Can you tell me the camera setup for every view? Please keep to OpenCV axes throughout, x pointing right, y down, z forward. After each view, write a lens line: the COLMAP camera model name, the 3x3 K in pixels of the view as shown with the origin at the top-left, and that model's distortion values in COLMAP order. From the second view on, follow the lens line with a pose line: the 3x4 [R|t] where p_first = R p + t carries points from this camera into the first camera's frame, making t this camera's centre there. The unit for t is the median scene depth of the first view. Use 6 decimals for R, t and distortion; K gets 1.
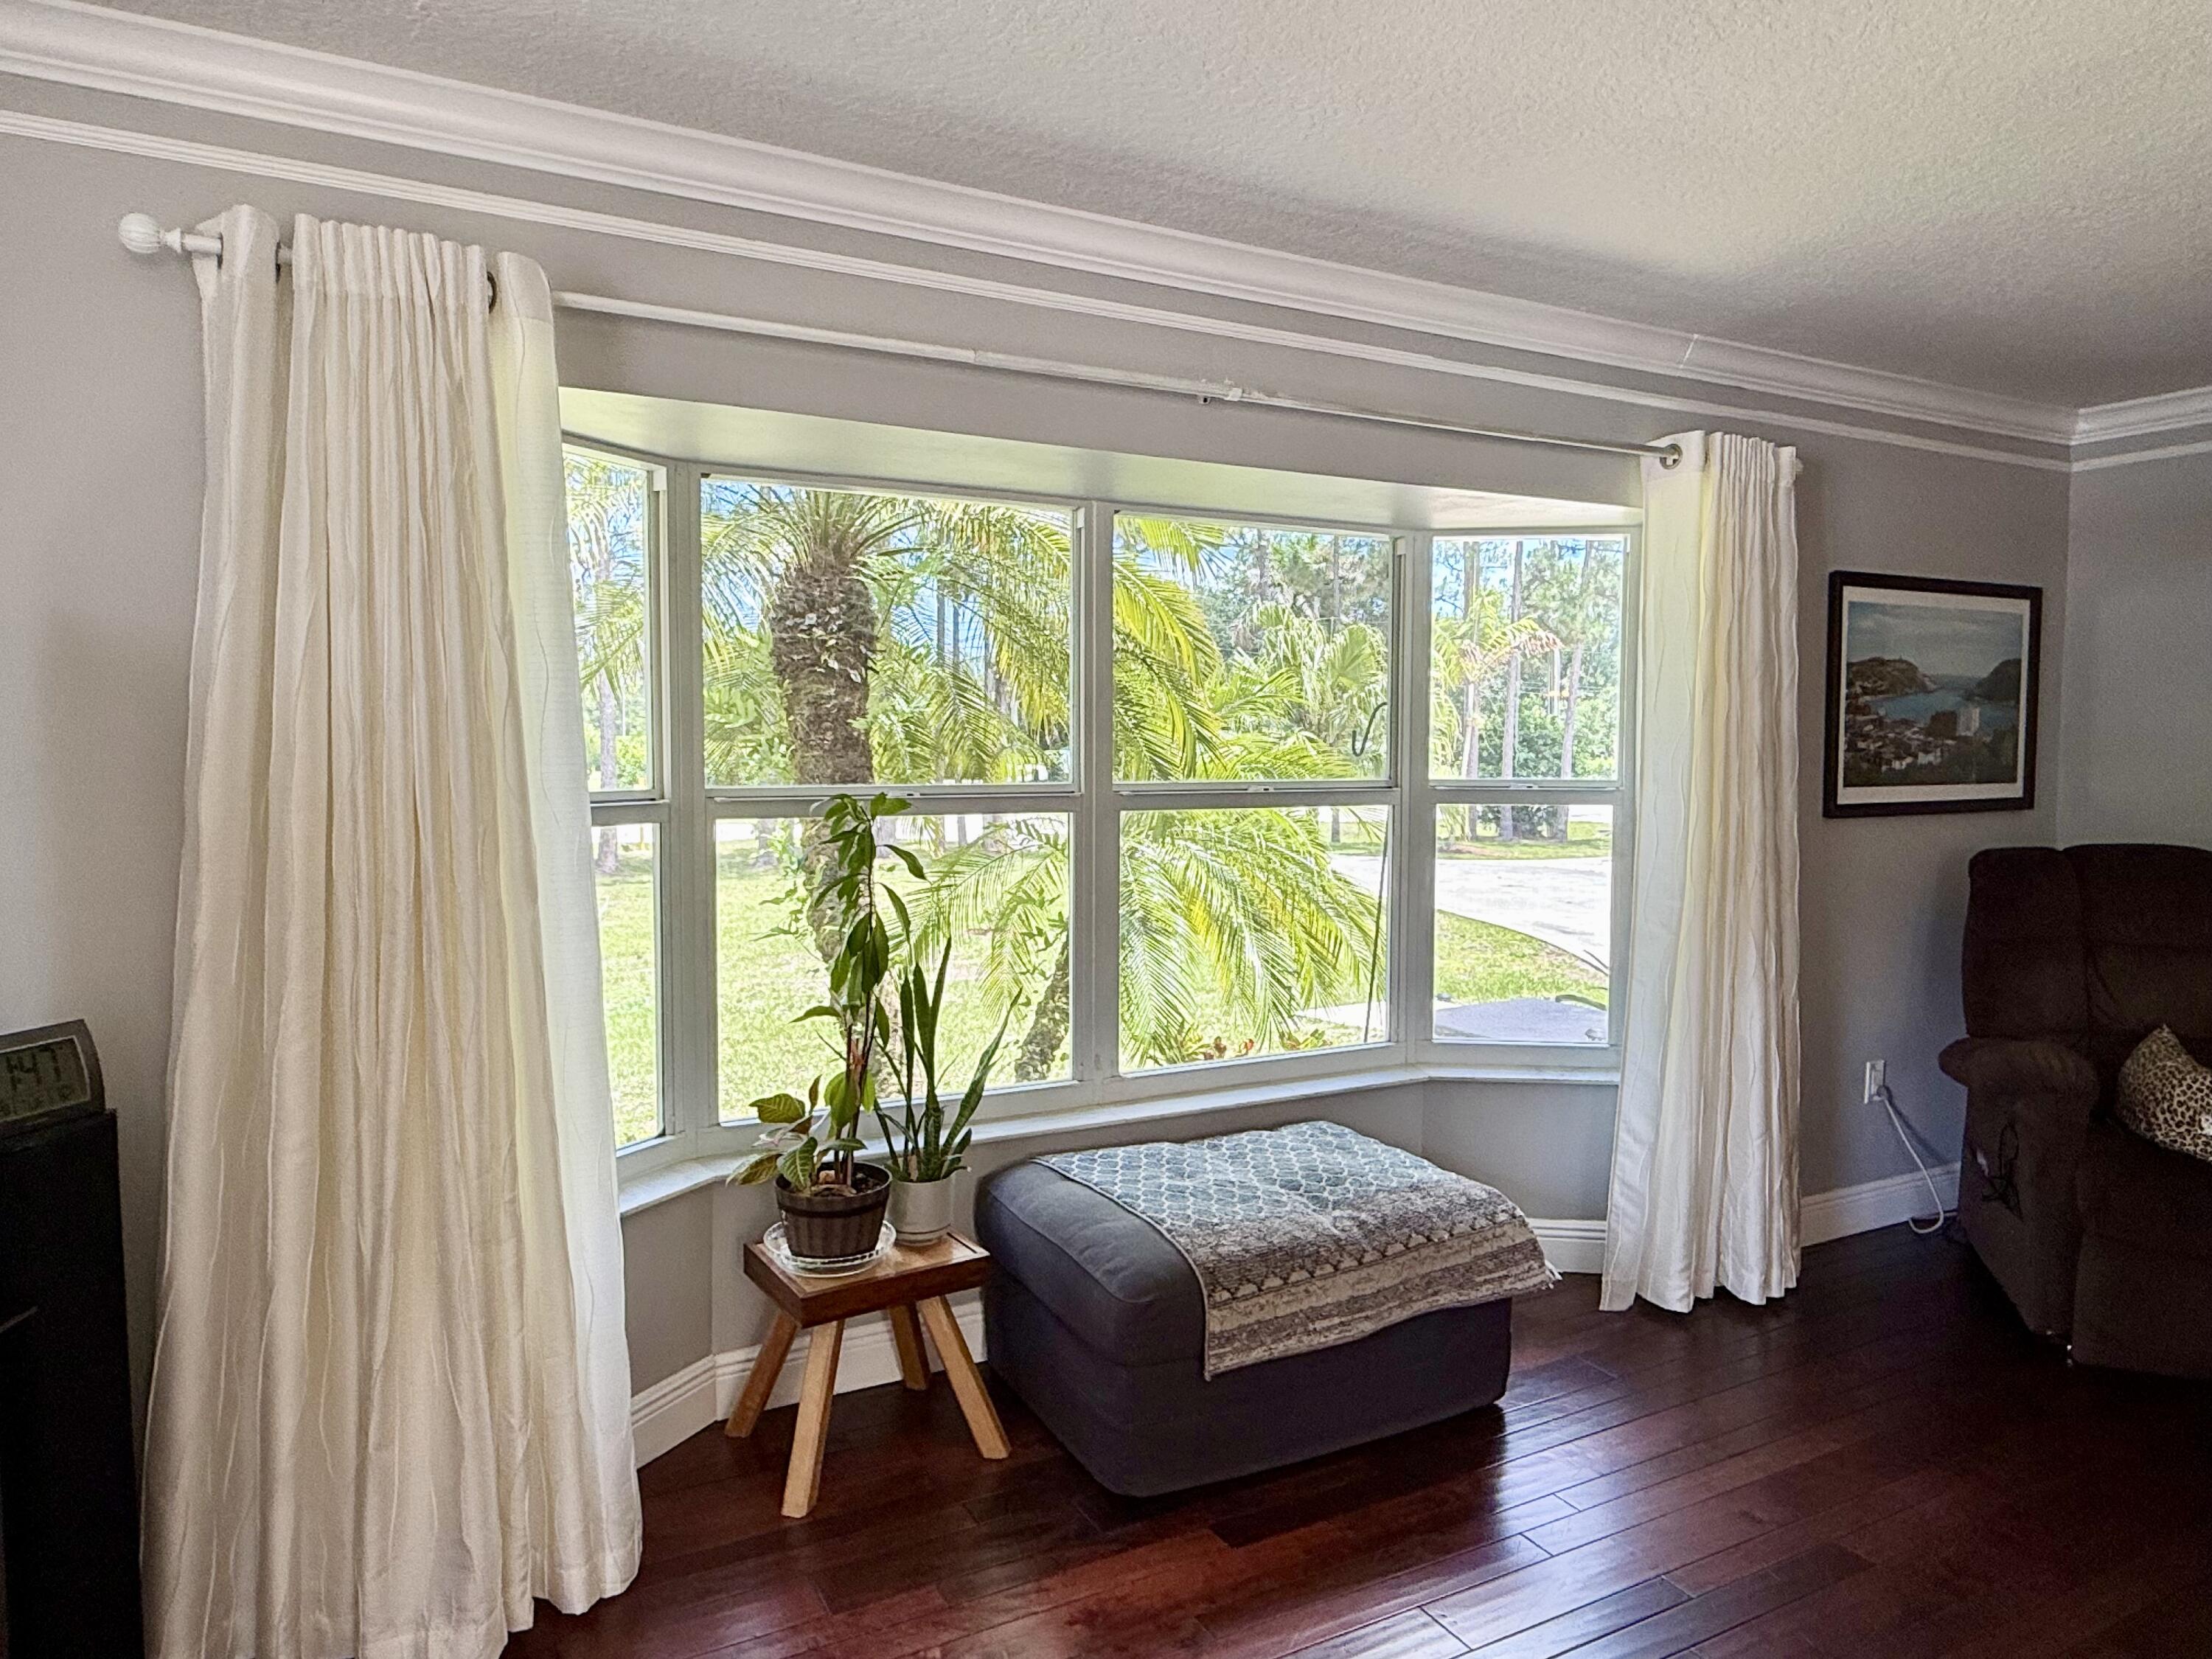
lens RADIAL K [[1419.1, 0, 1103.7], [0, 1419.1, 817.9], [0, 0, 1]] dist [0.003869, 0.001929]
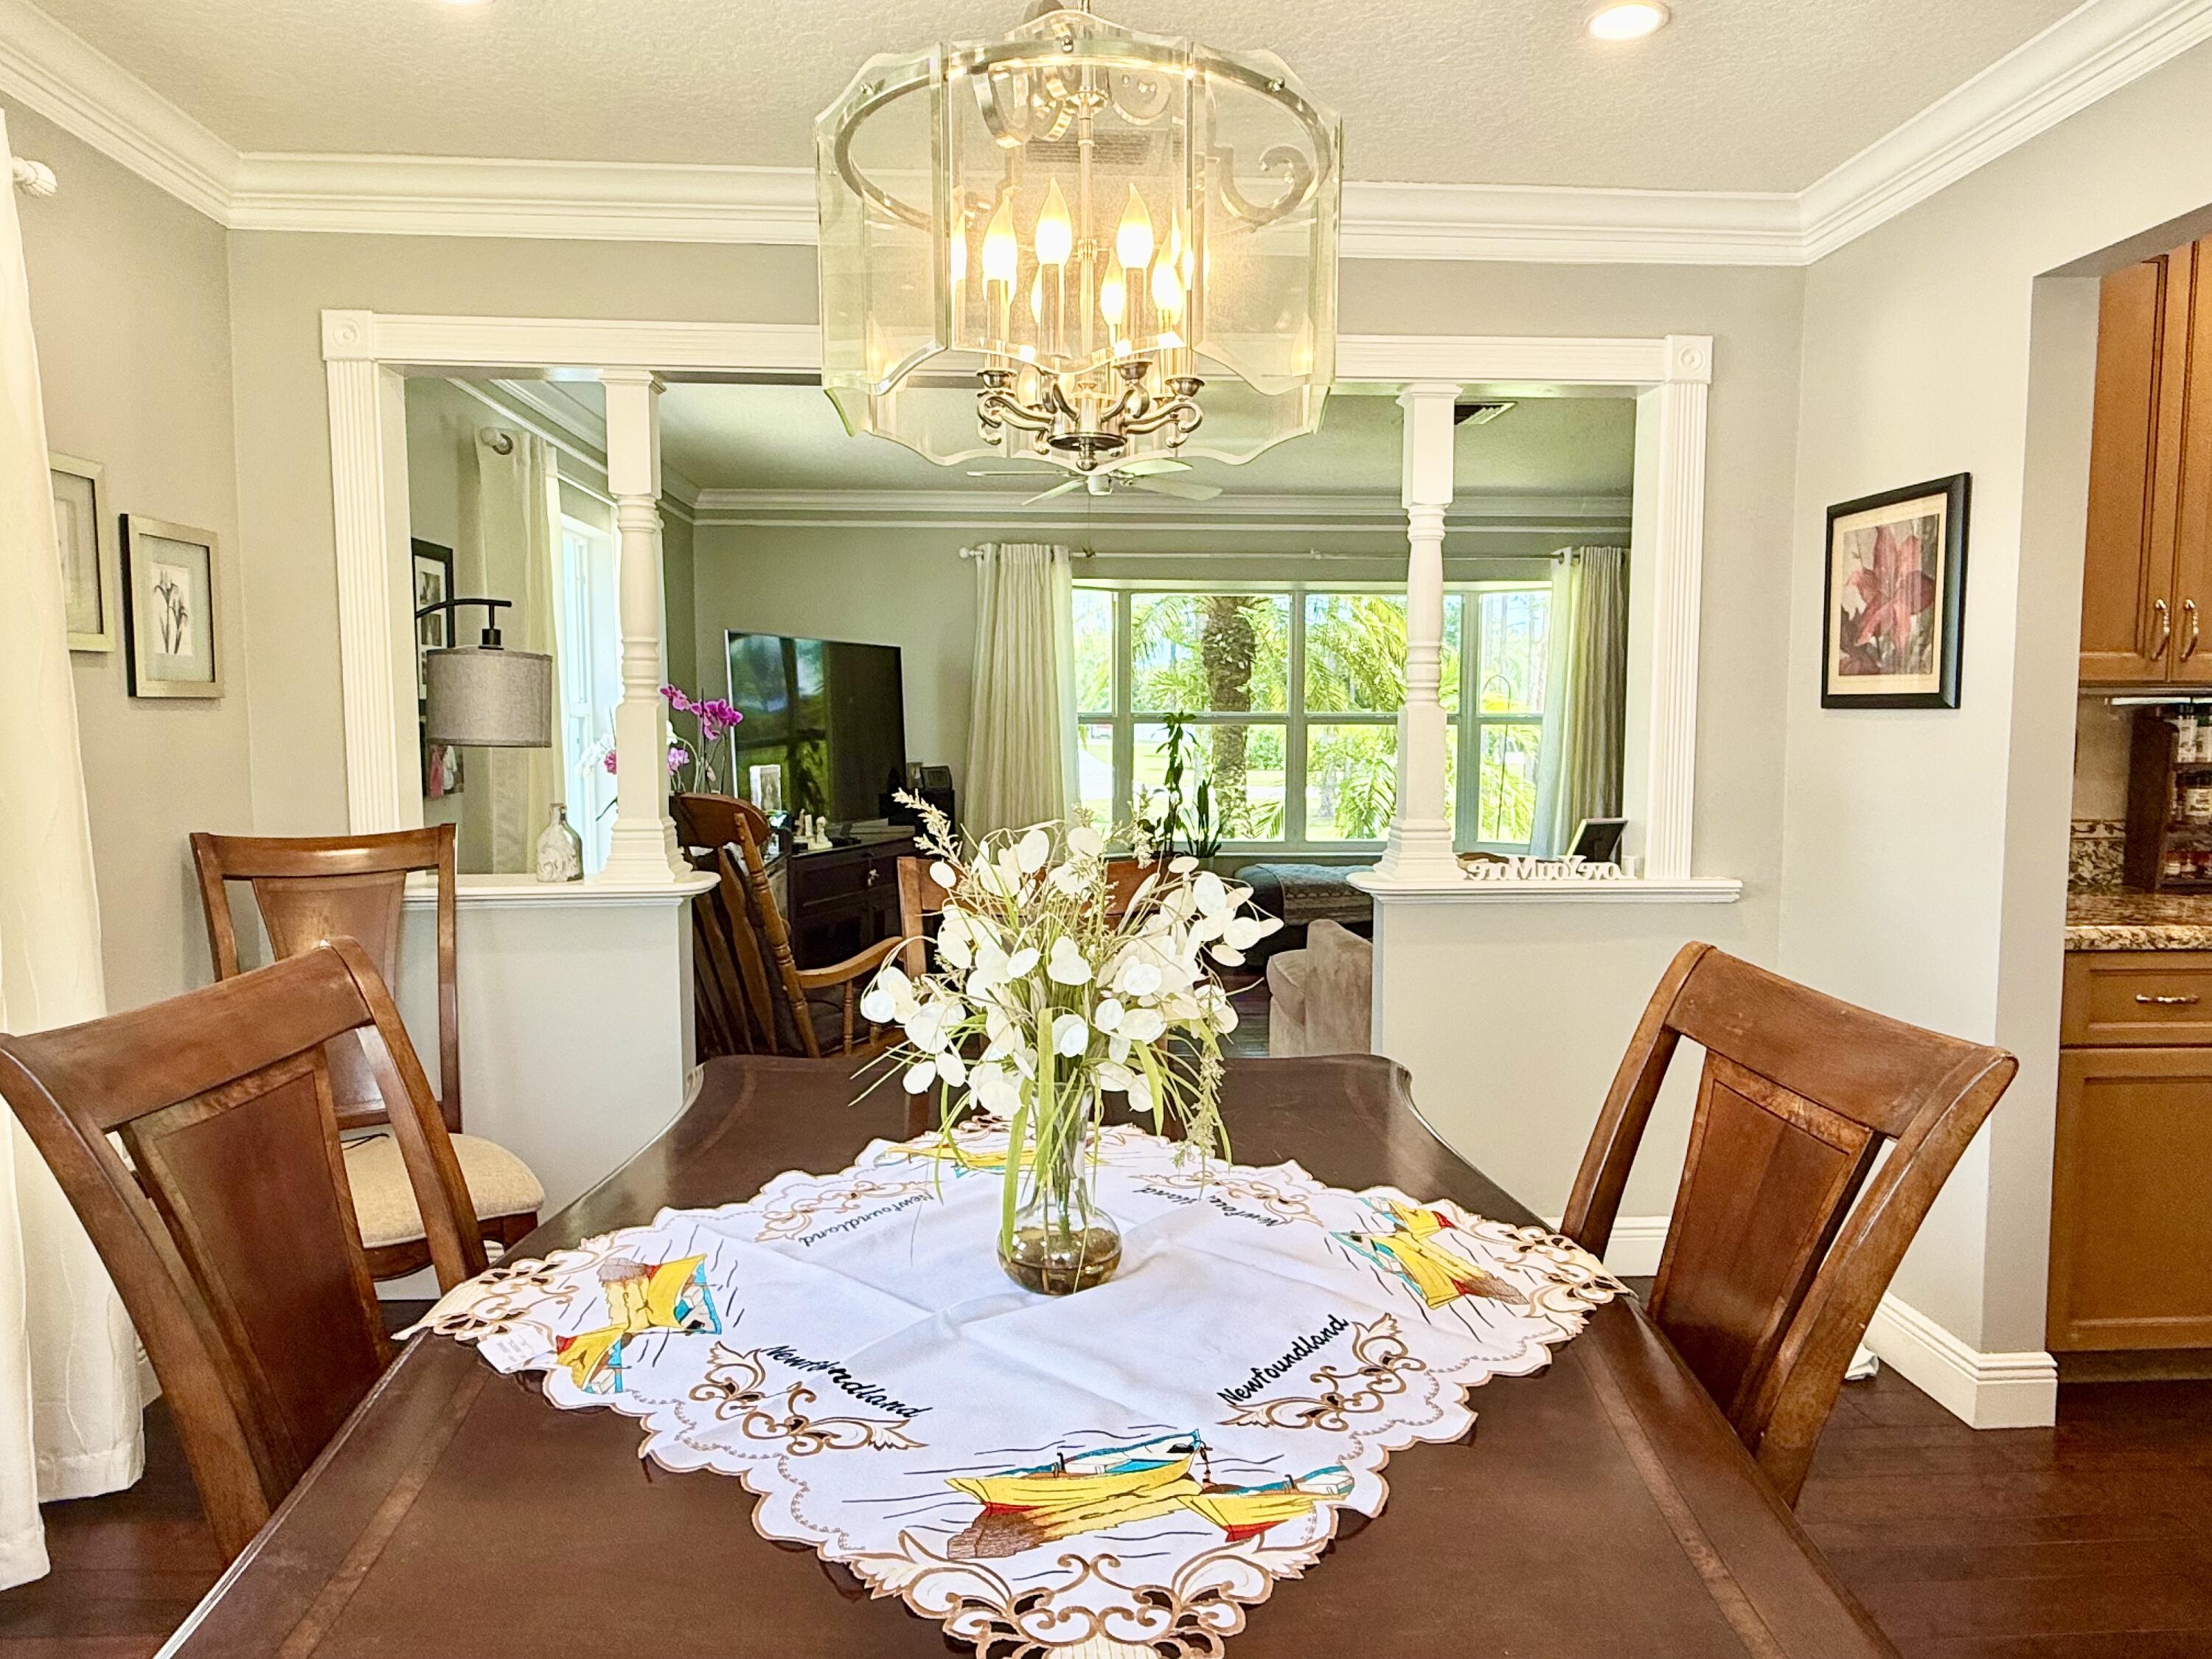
lens RADIAL K [[1384.2, 0, 1109.1], [0, 1384.2, 825.3], [0, 0, 1]] dist [0.003300, 0.001840]
pose [[0.906716, 0.034031, -0.420367, 0.828935], [-0.022937, 0.999243, 0.031419, 0.117925], [0.421118, -0.018846, 0.906810, -1.462622]]
